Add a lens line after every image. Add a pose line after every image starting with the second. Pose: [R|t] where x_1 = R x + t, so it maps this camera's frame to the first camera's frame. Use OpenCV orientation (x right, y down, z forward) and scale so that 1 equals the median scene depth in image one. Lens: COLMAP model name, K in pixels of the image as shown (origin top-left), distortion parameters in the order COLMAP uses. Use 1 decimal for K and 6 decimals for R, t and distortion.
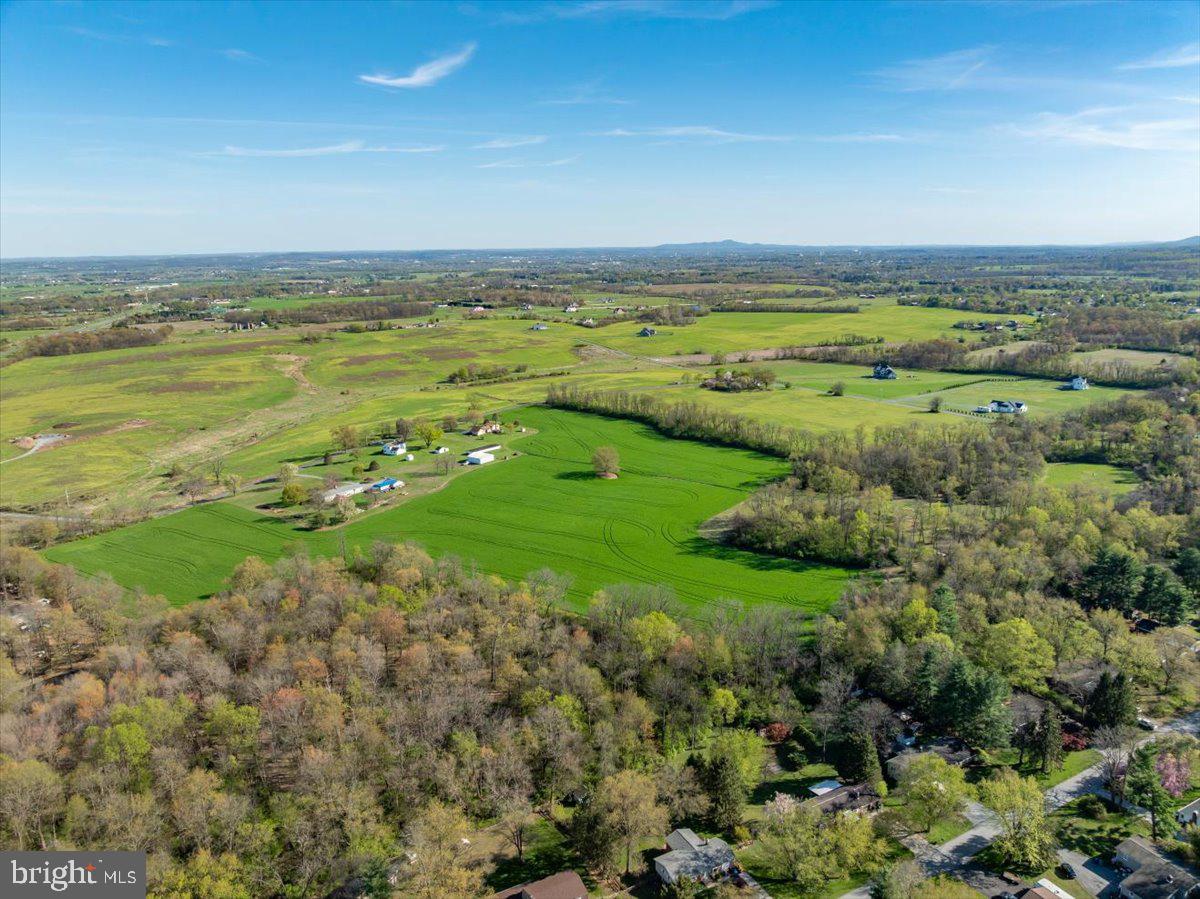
lens RADIAL K [[844.6, 0, 596.8], [0, 844.6, 452.6], [0, 0, 1]] dist [-0.044592, 0.013477]
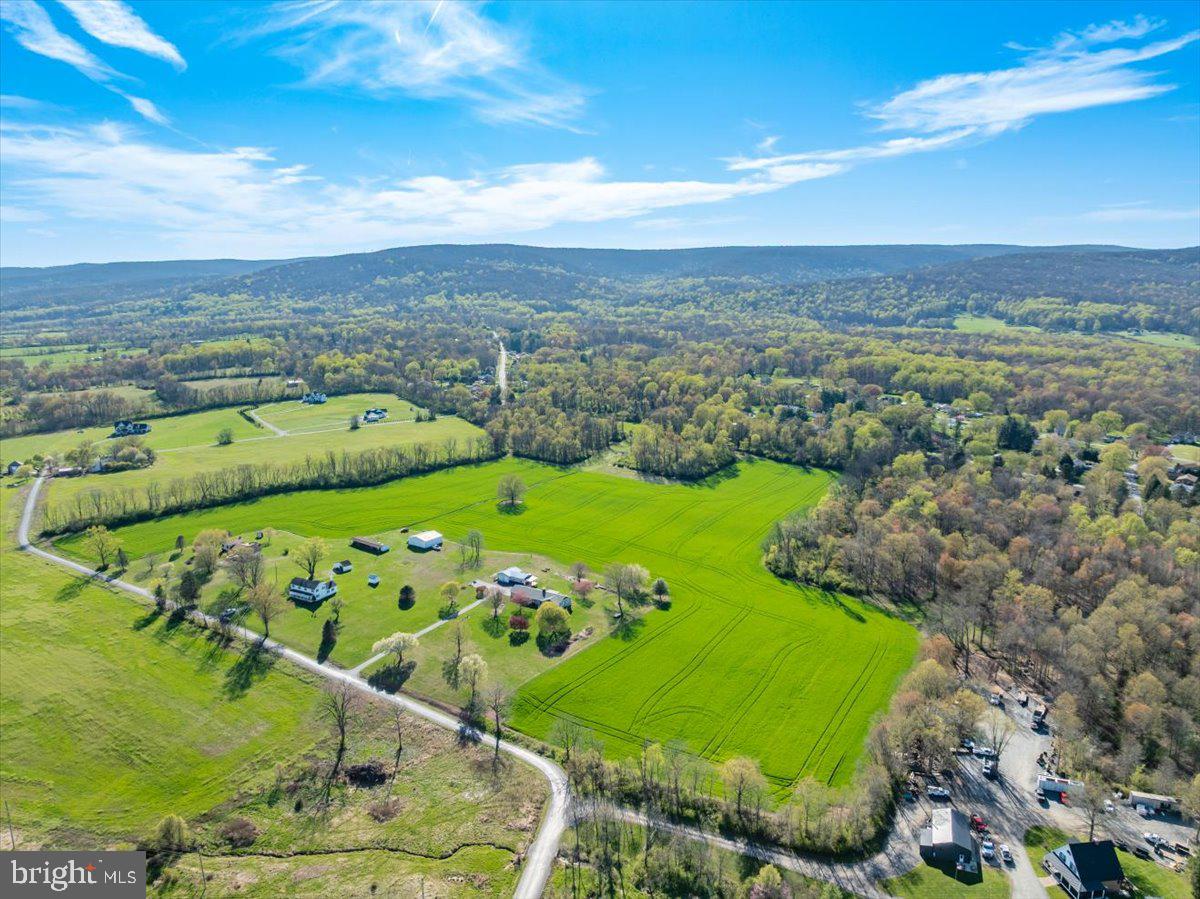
lens RADIAL K [[844.6, 0, 603.8], [0, 844.6, 450.8], [0, 0, 1]] dist [-0.044592, 0.013477]
pose [[-0.041930, -0.179167, 0.982925, -0.552406], [0.246537, 0.951514, 0.183959, -0.107728], [-0.968226, 0.250041, 0.004274, 0.493118]]
